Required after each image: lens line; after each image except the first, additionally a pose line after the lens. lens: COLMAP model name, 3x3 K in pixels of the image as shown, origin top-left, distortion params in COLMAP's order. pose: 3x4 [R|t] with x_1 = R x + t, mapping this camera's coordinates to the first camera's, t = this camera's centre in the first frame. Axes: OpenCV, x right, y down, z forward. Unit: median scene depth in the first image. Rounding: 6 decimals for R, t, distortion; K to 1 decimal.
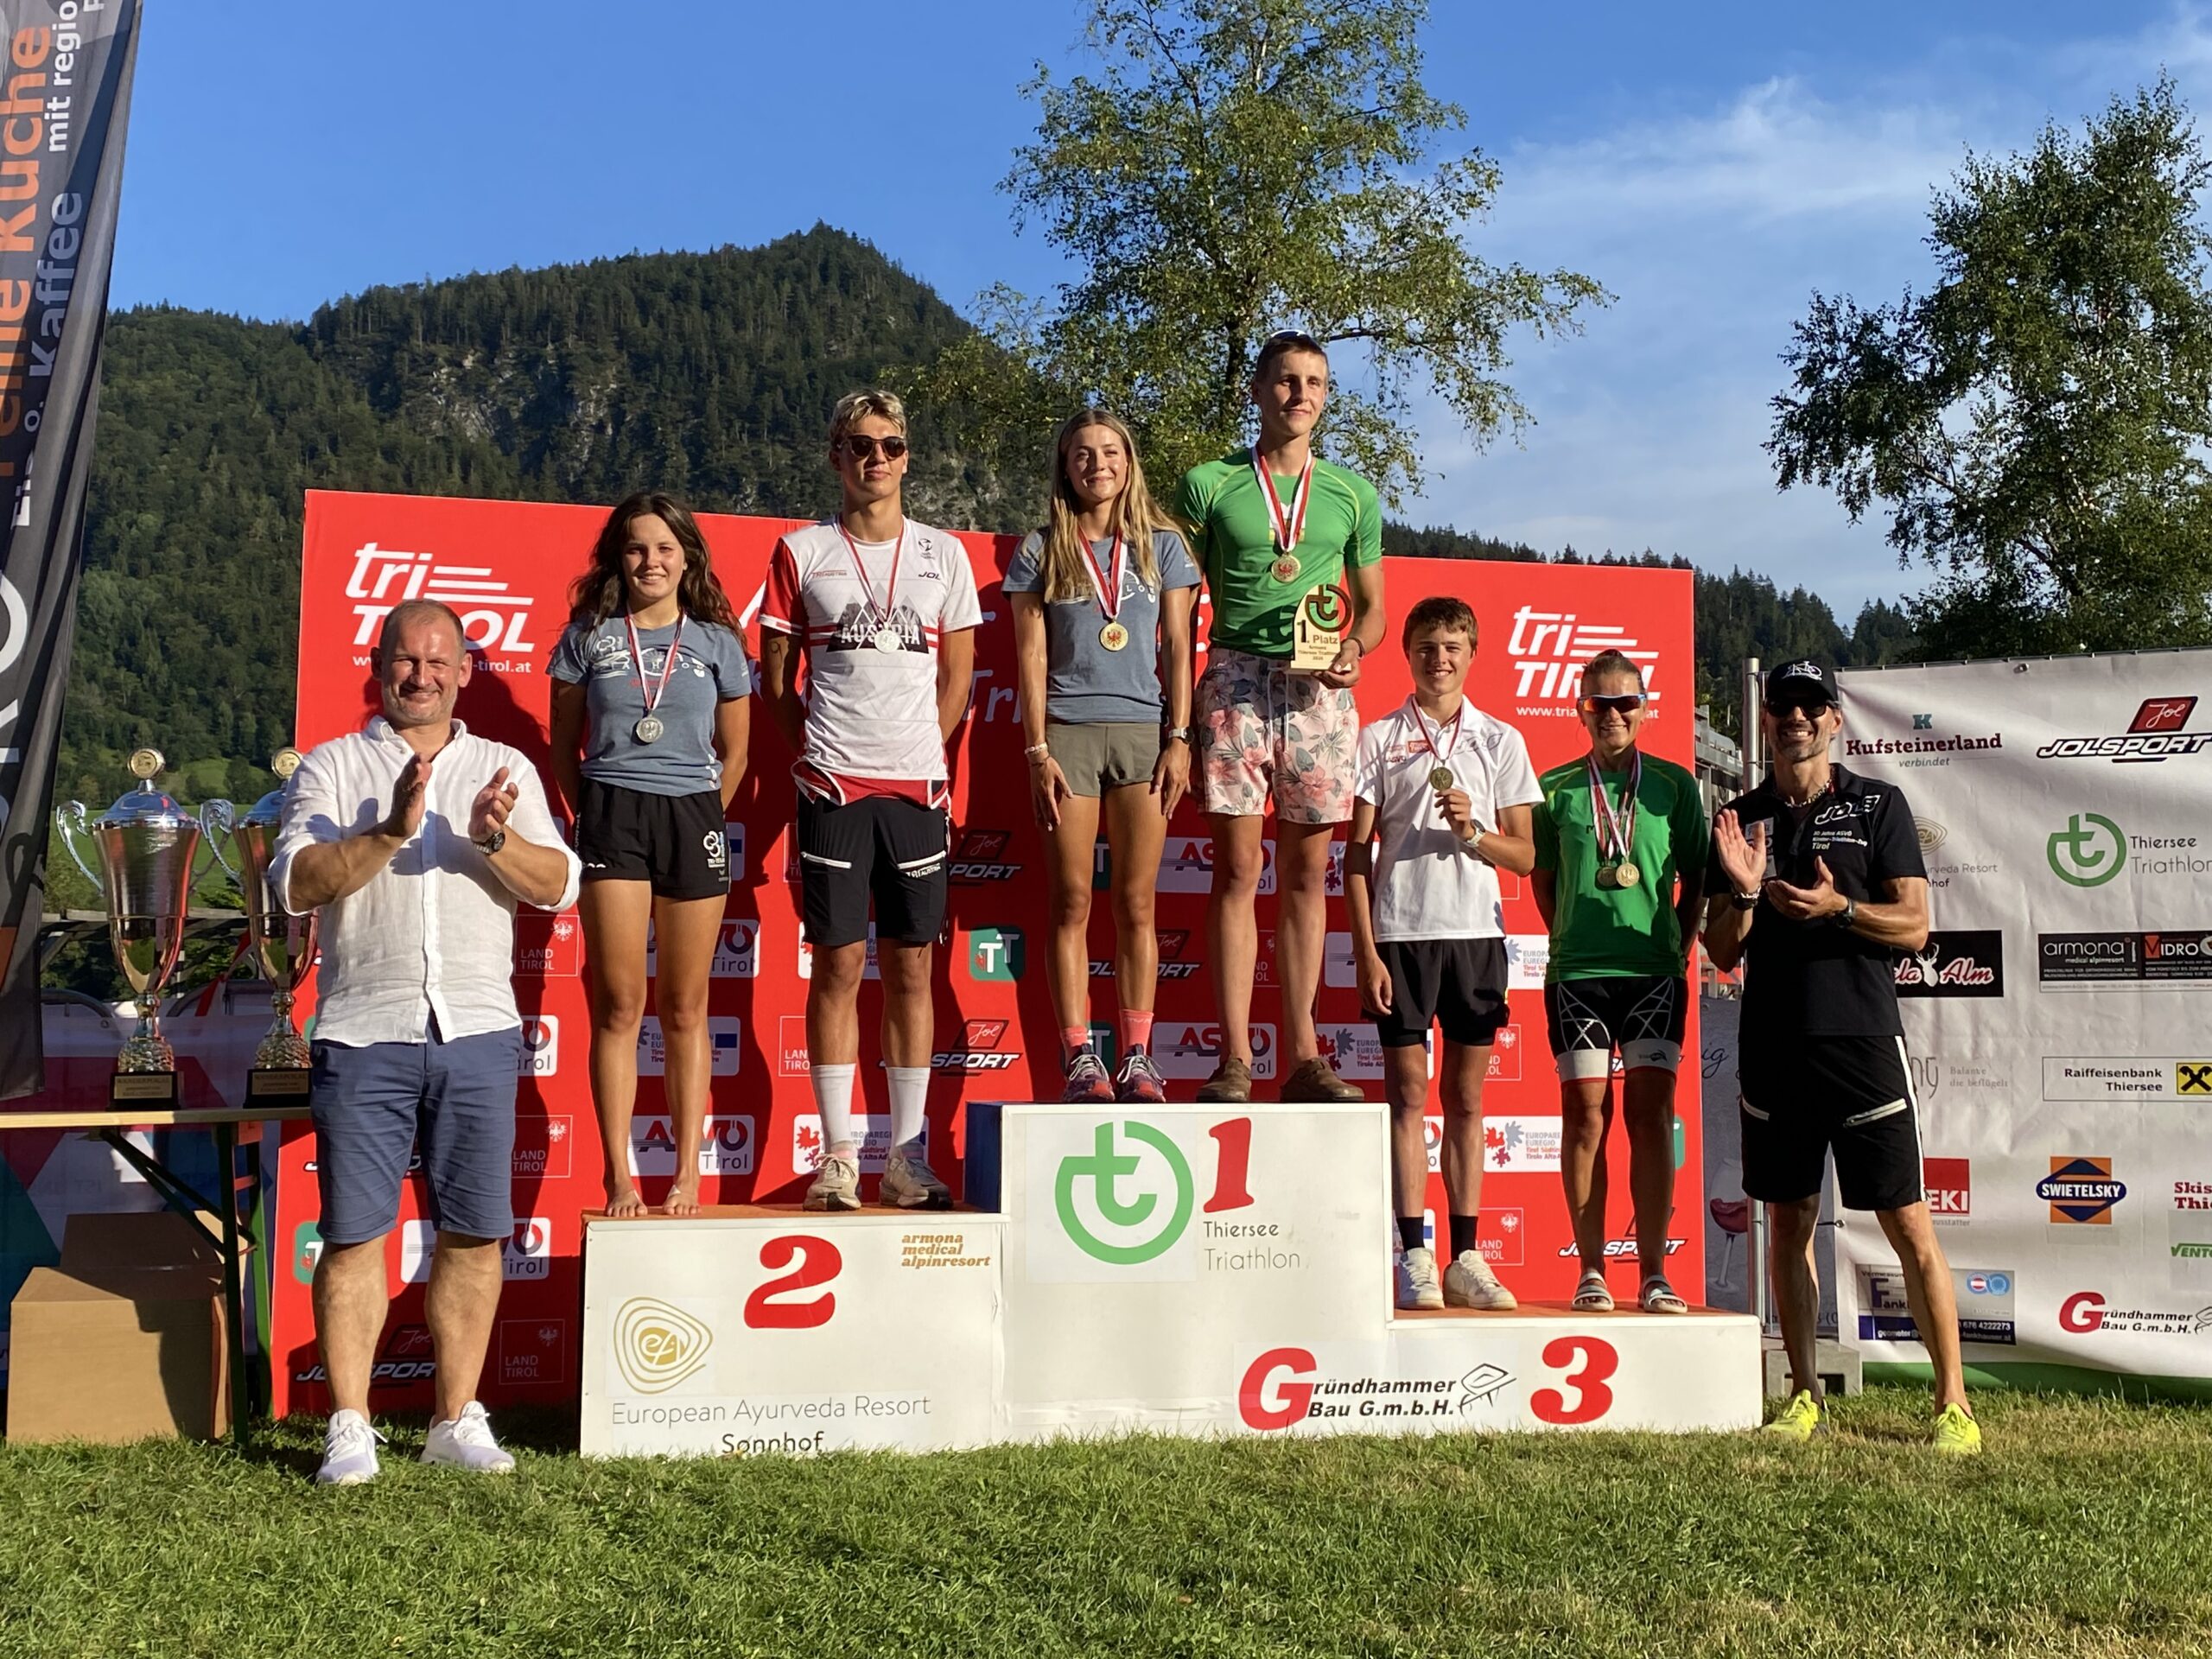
lens RADIAL K [[2622.5, 0, 1082.5], [0, 2622.5, 838.7], [0, 0, 1]] dist [0.082704, 0.000000]
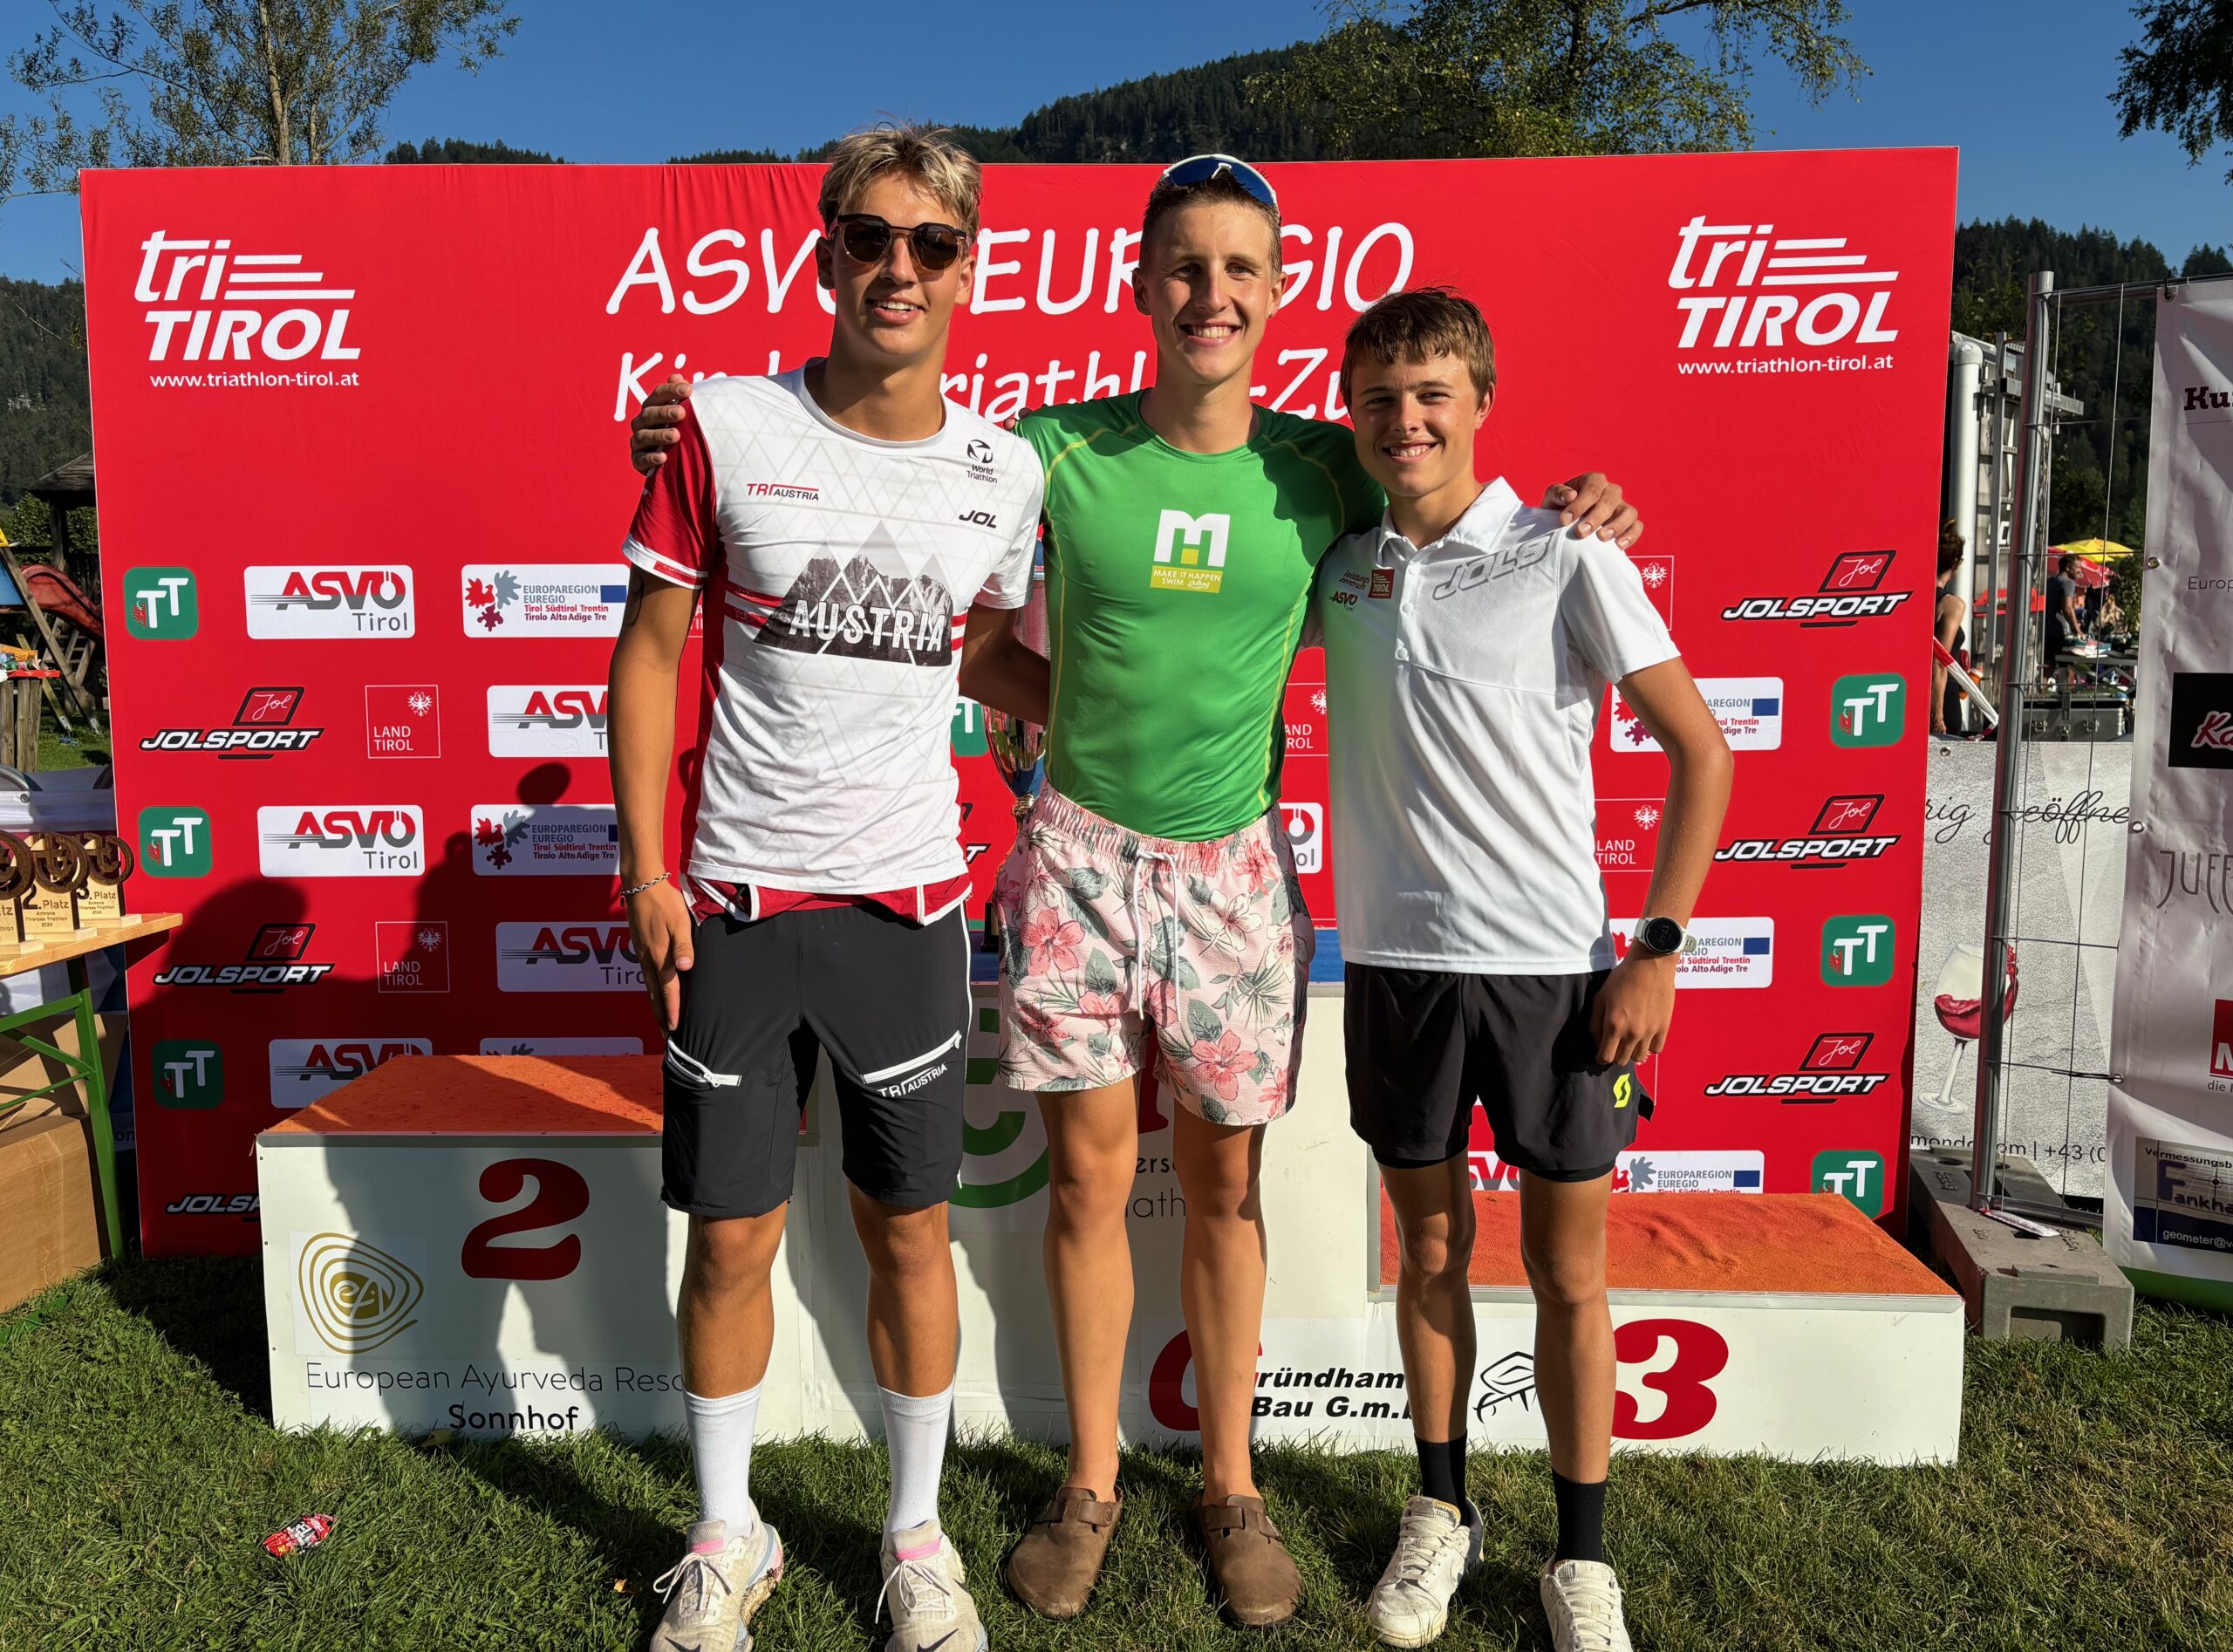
lens RADIAL K [[1732.3, 0, 1063.5], [0, 1732.3, 826.4], [0, 0, 1]] dist [0.050991, -0.052456]
pose [[0.963890, 0.018001, -0.265691, 0.132061], [0.035472, 0.980143, 0.195093, -0.024887], [0.263927, -0.197473, 0.944112, 0.475248]]
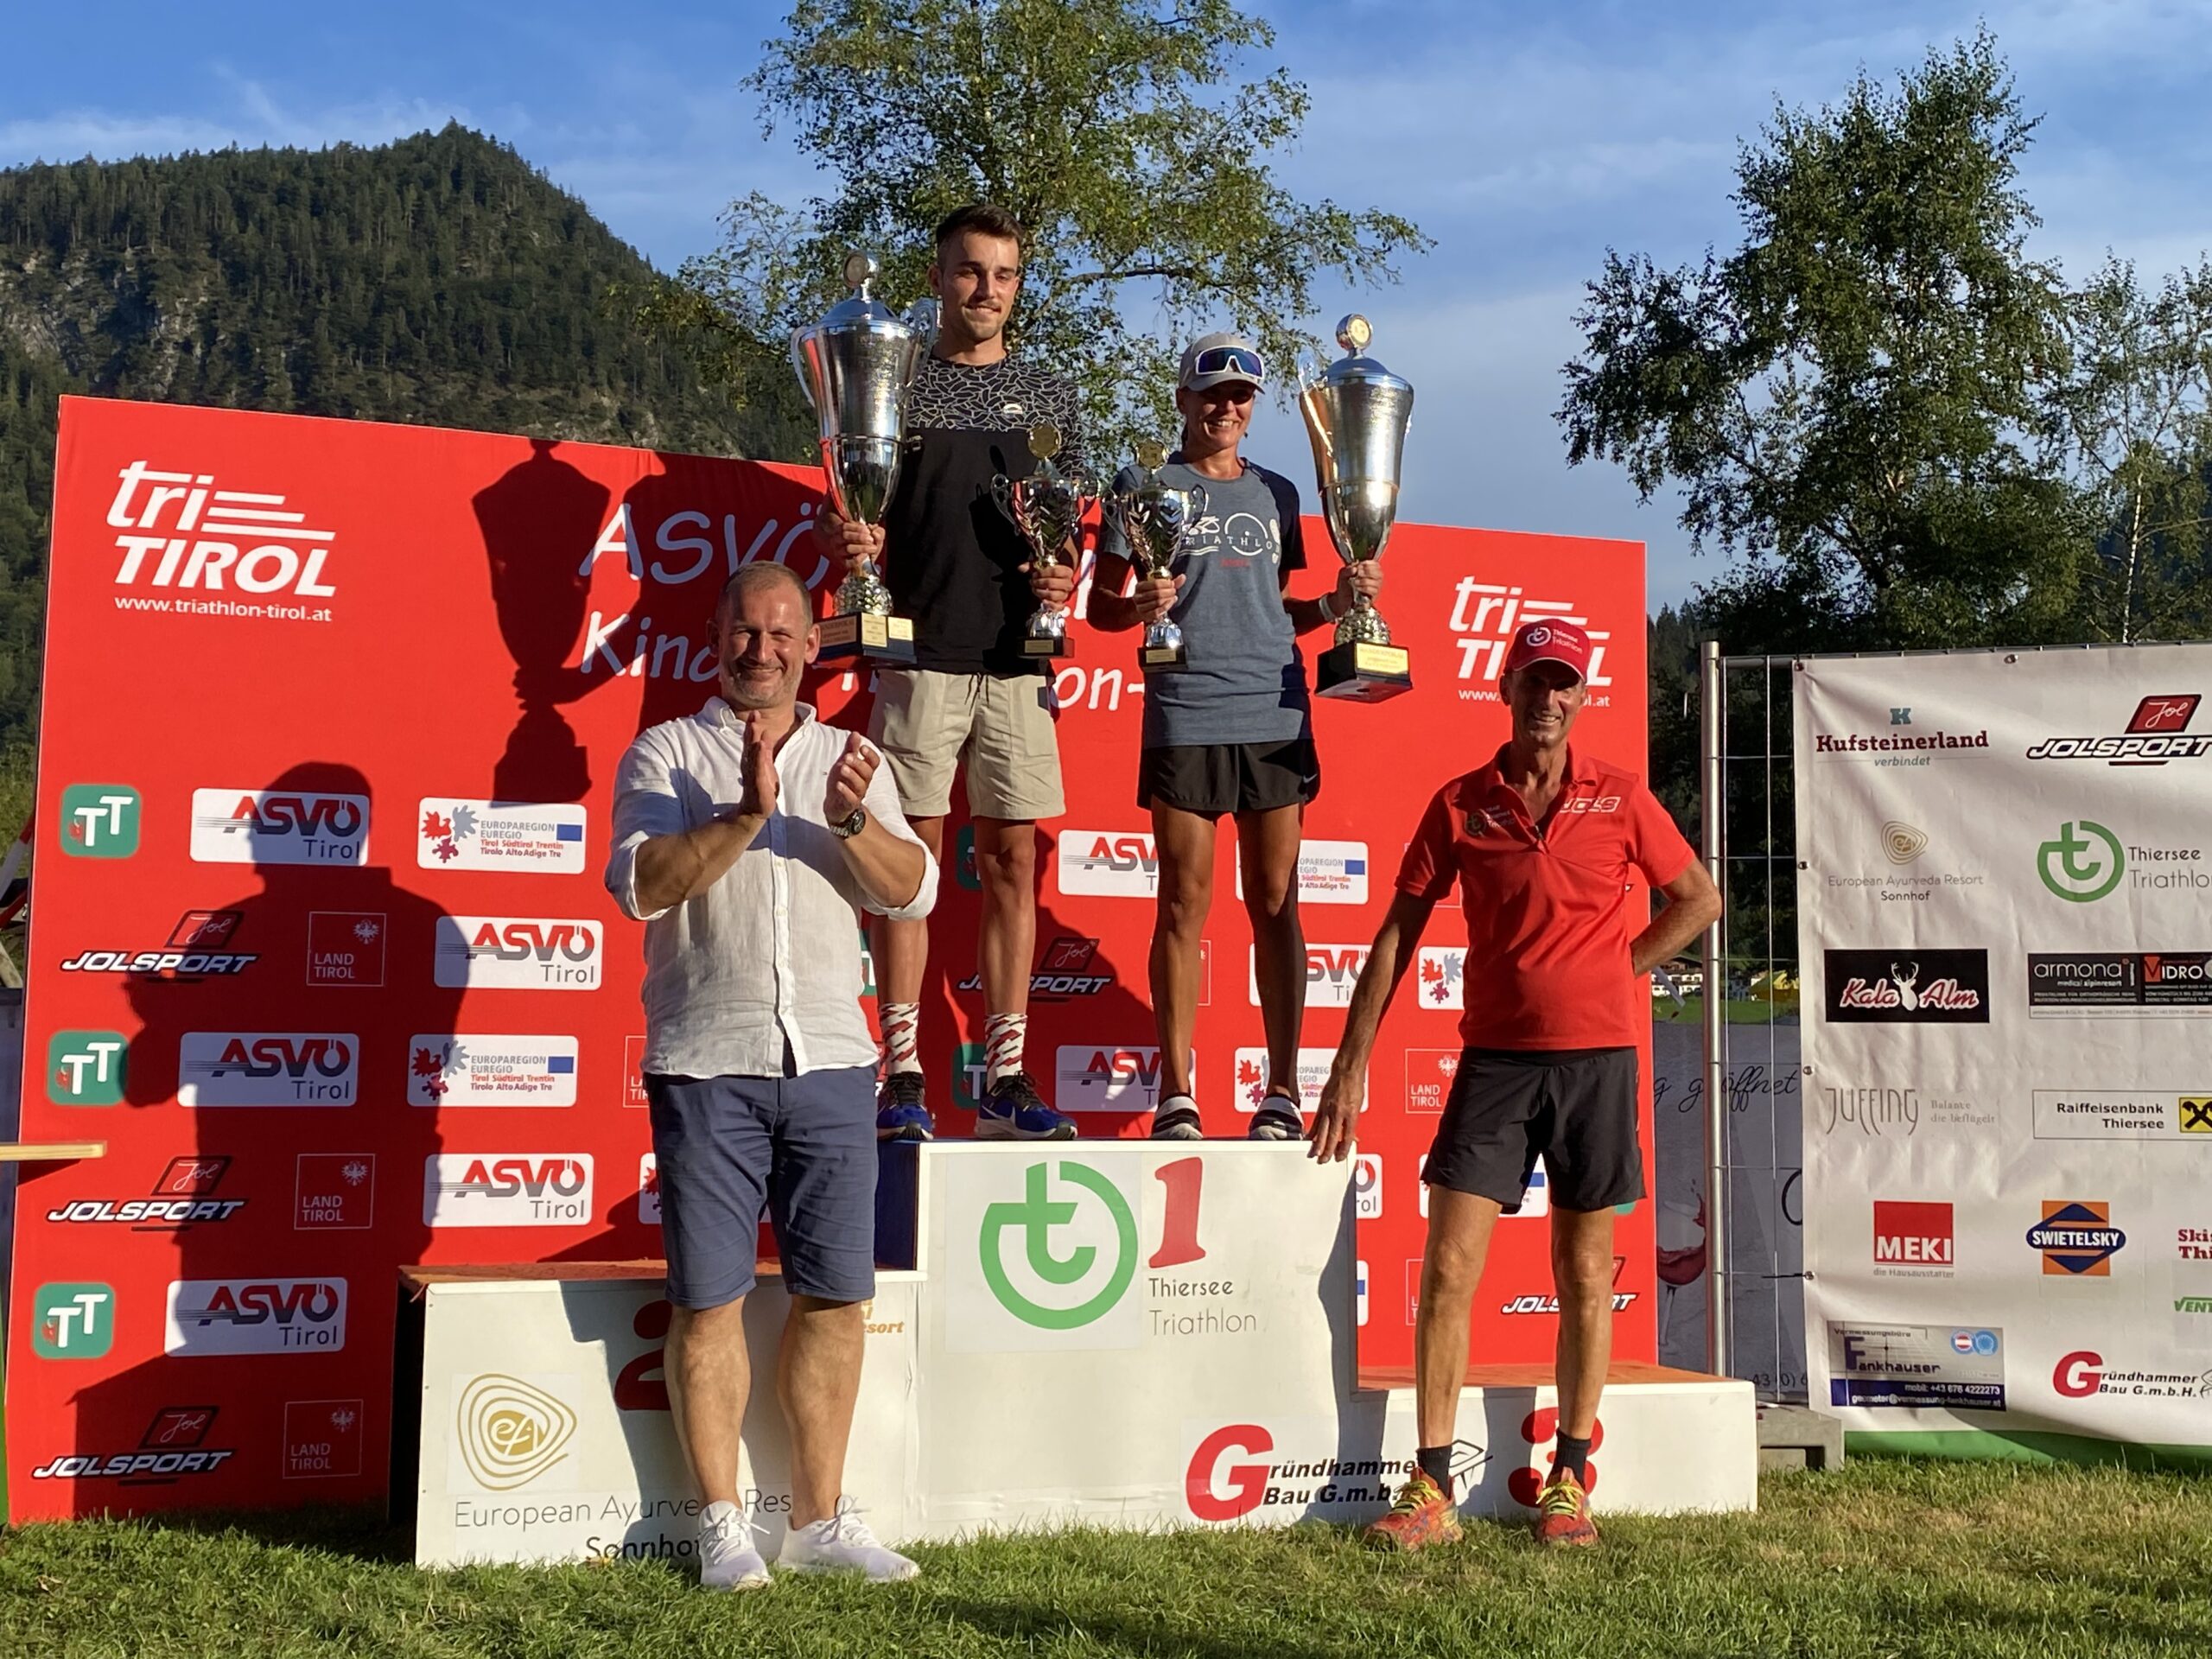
lens RADIAL K [[2926.1, 0, 1115.1], [0, 2926.1, 817.1], [0, 0, 1]] dist [0.110314, 0.000000]
pose [[0.991927, 0.016159, 0.125778, -0.072693], [-0.015406, 0.999857, -0.006959, 0.001148], [-0.125872, 0.004965, 0.992034, 0.038216]]
